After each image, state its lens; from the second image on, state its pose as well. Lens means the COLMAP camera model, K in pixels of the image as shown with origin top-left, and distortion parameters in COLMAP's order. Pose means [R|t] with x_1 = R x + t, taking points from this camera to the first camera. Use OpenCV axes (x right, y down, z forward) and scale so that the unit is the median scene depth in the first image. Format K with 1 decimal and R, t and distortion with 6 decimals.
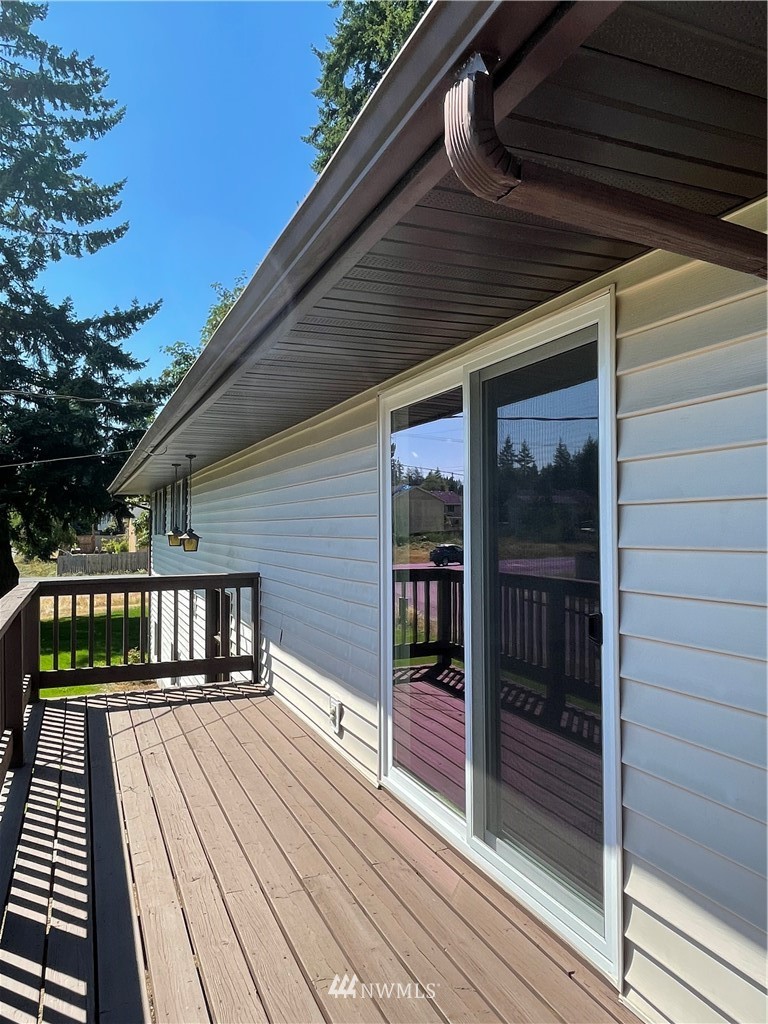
lens RADIAL K [[743.3, 0, 384.0], [0, 743.3, 512.0], [0, 0, 1]] dist [-0.001324, -0.007626]
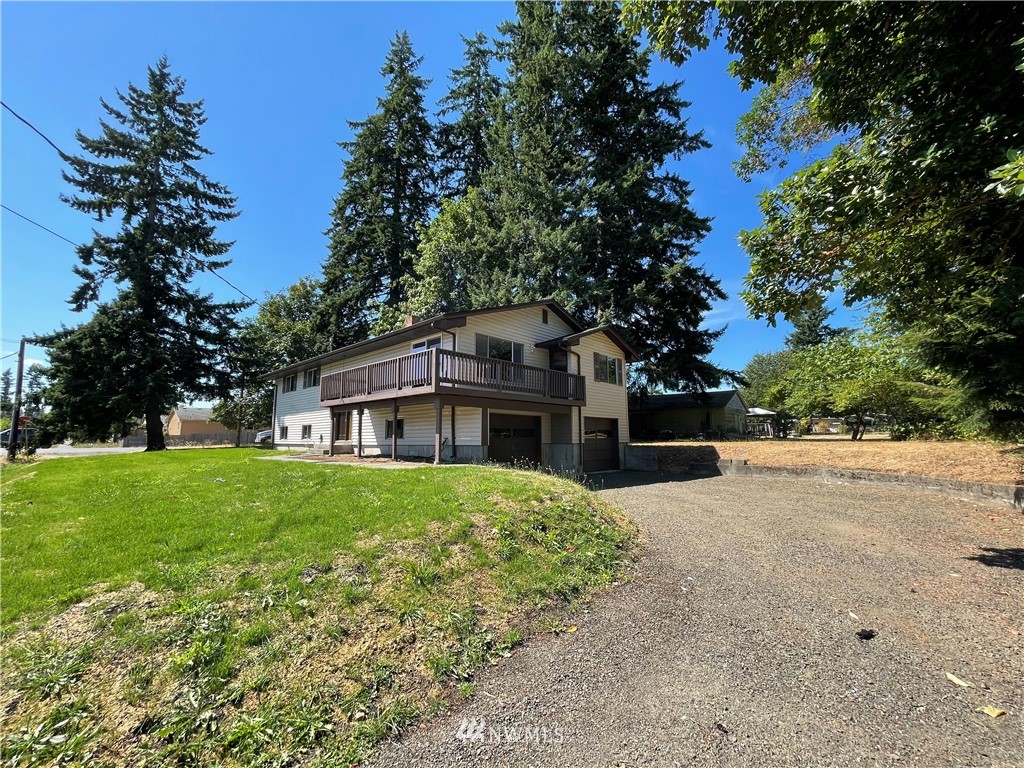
lens RADIAL K [[413.7, 0, 512.0], [0, 413.7, 384.0], [0, 0, 1]] dist [-0.000423, -0.000083]
pose [[0.913619, 0.054019, 0.402967, -0.087705], [-0.010231, 0.993875, -0.110036, 0.082080], [-0.406443, 0.096409, 0.908575, -0.365617]]
